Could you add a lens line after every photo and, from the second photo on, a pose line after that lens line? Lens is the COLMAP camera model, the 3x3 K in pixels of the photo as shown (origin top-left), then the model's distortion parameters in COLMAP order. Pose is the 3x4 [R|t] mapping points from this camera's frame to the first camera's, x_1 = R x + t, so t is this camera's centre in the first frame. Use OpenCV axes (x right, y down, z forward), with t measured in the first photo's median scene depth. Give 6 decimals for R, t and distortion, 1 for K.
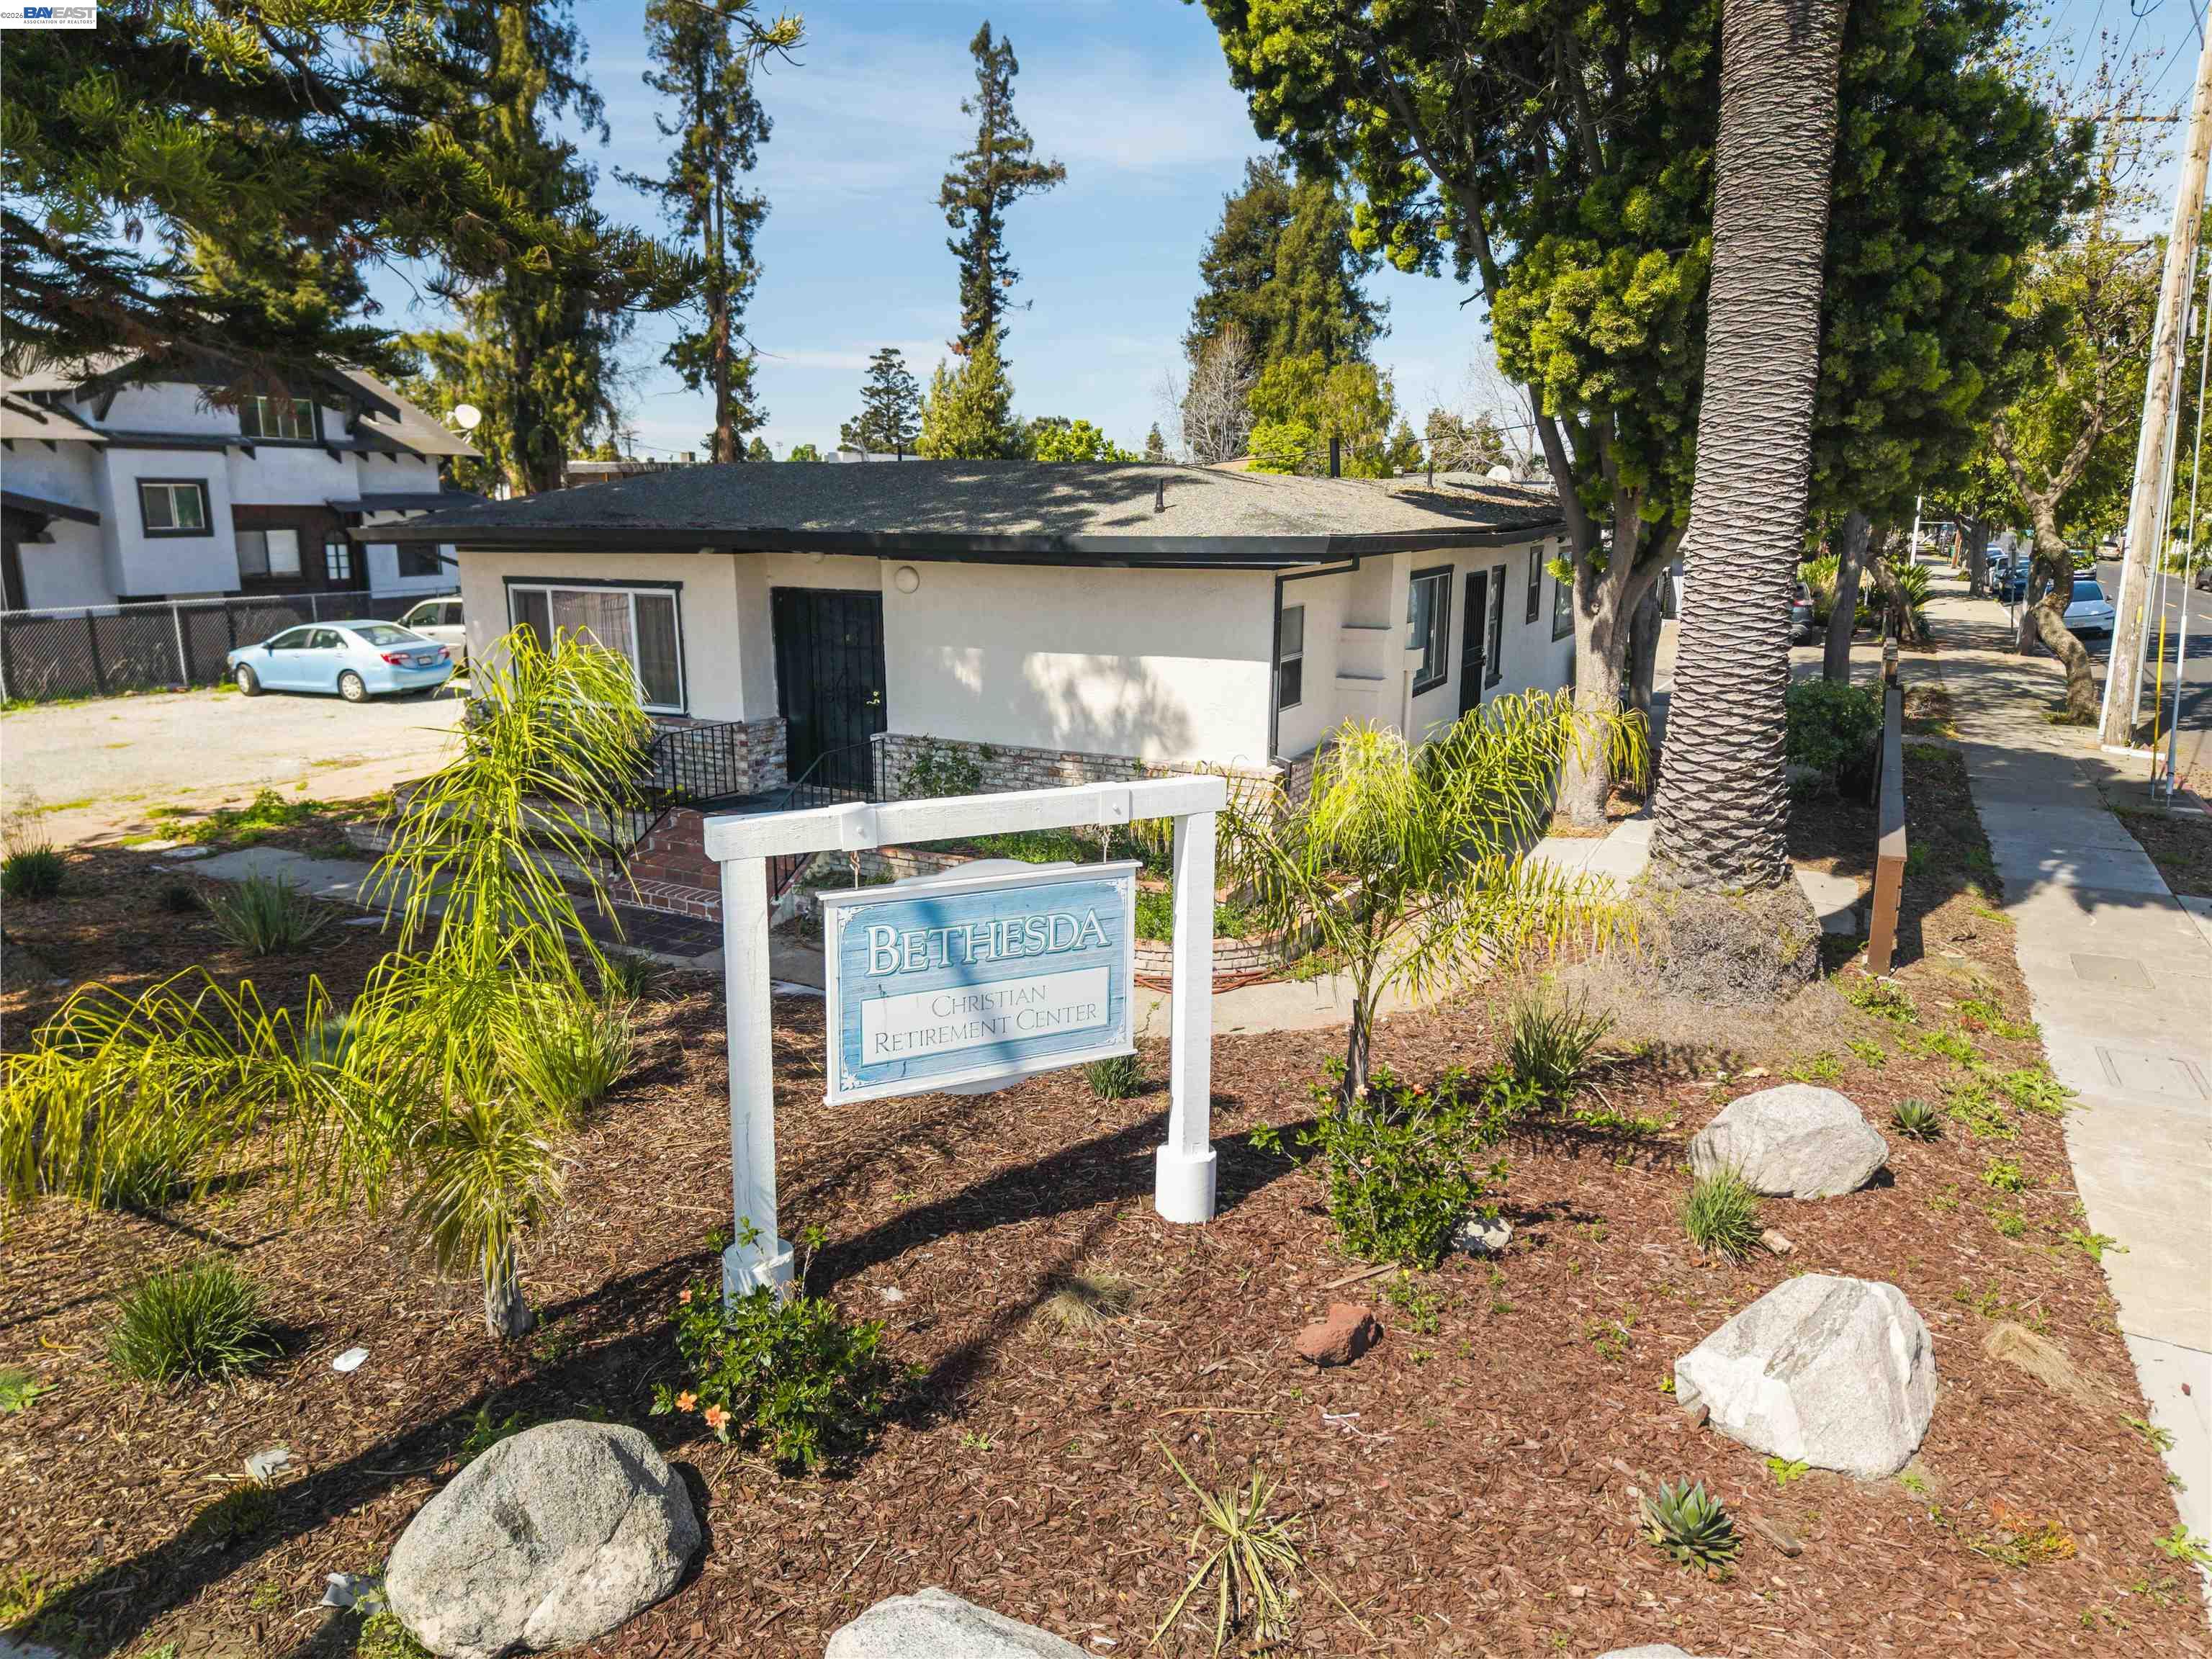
lens RADIAL K [[1499.6, 0, 1112.6], [0, 1499.6, 807.2], [0, 0, 1]] dist [0.022332, -0.016624]
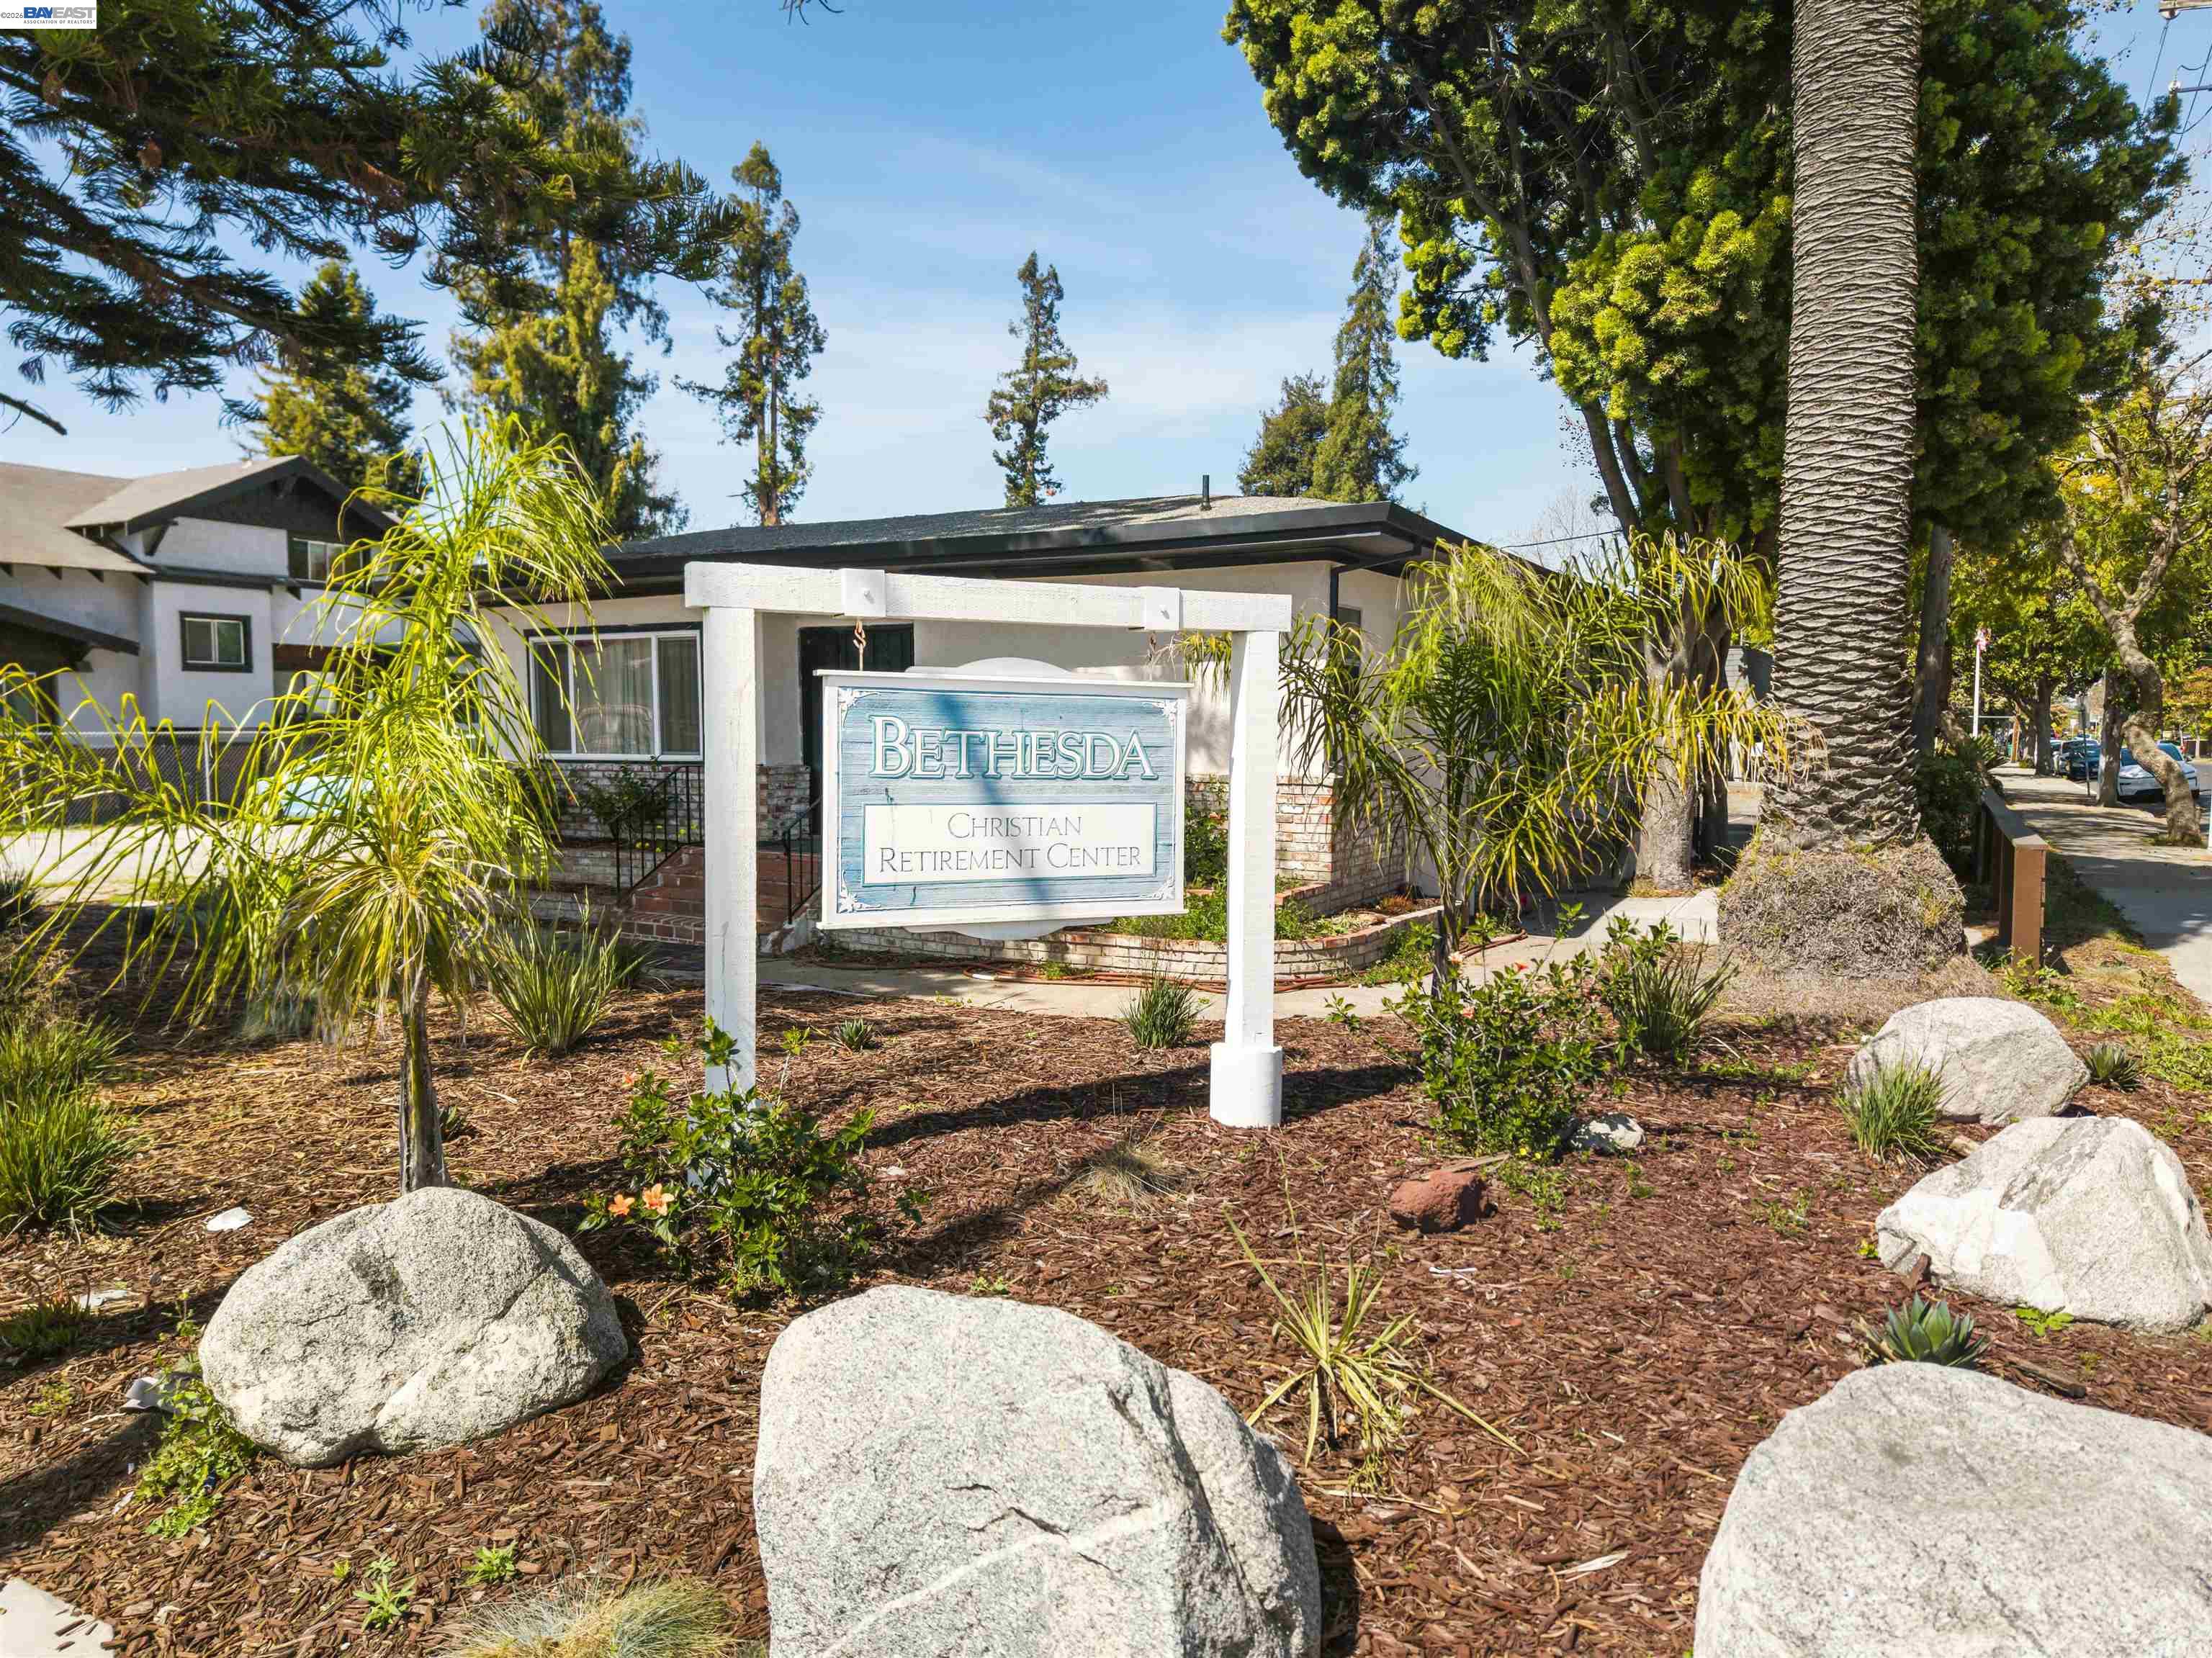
lens RADIAL K [[1499.5, 0, 1110.6], [0, 1499.5, 841.0], [0, 0, 1]] dist [0.022332, -0.016624]
pose [[0.999619, 0.000279, -0.027604, -0.003203], [-0.004381, 0.988879, -0.148658, 0.183535], [0.027256, 0.148722, 0.988503, 0.113216]]
